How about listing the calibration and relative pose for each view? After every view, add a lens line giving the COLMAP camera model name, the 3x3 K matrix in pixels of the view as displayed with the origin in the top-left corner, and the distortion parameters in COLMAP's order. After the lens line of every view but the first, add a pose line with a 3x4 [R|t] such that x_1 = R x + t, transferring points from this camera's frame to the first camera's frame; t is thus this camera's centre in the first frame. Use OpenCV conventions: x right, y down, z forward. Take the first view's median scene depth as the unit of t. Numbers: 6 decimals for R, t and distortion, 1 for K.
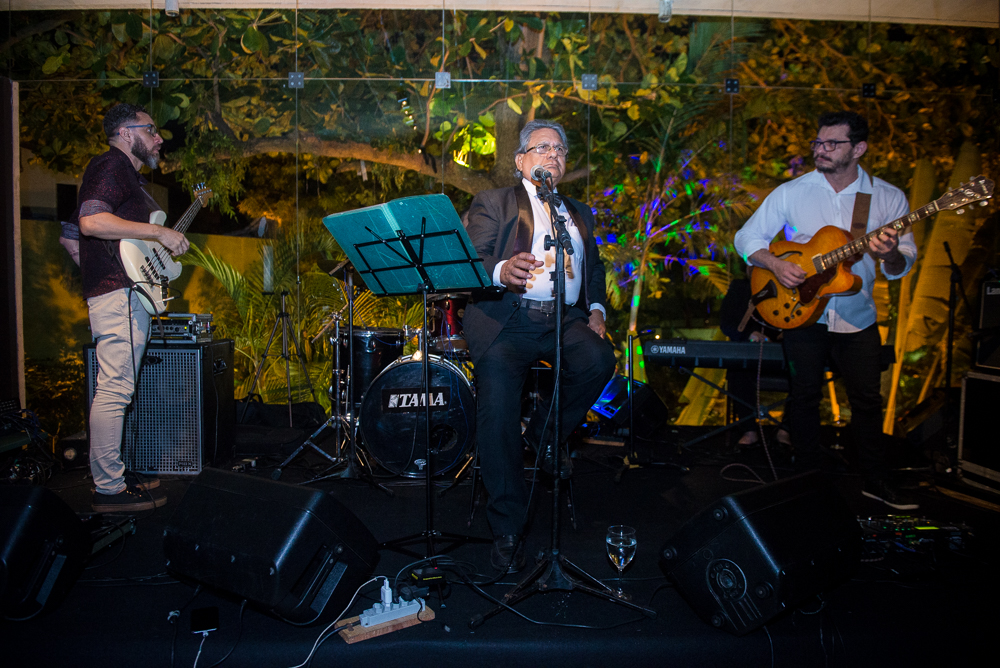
lens RADIAL K [[657.3, 0, 507.9], [0, 657.3, 334.5], [0, 0, 1]] dist [-0.046458, -0.002426]
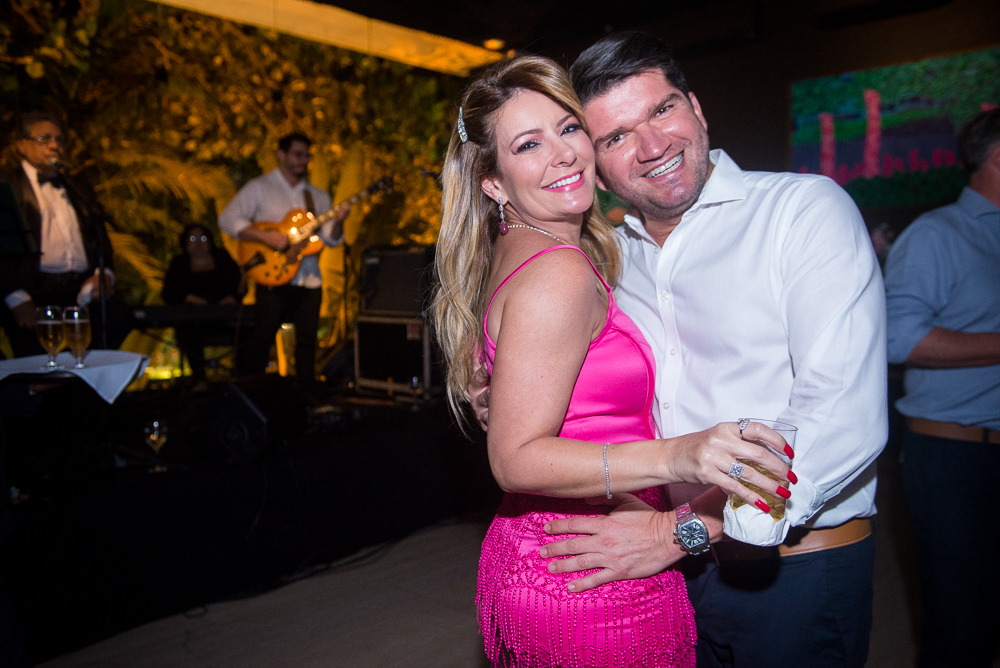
lens RADIAL K [[829.2, 0, 500.0], [0, 829.2, 334.0], [0, 0, 1]] dist [0.003470, 0.003797]
pose [[0.707024, -0.048394, 0.705532, -0.138436], [0.044268, 0.998728, 0.024143, 0.020081], [-0.705803, 0.014163, 0.708267, -0.202617]]
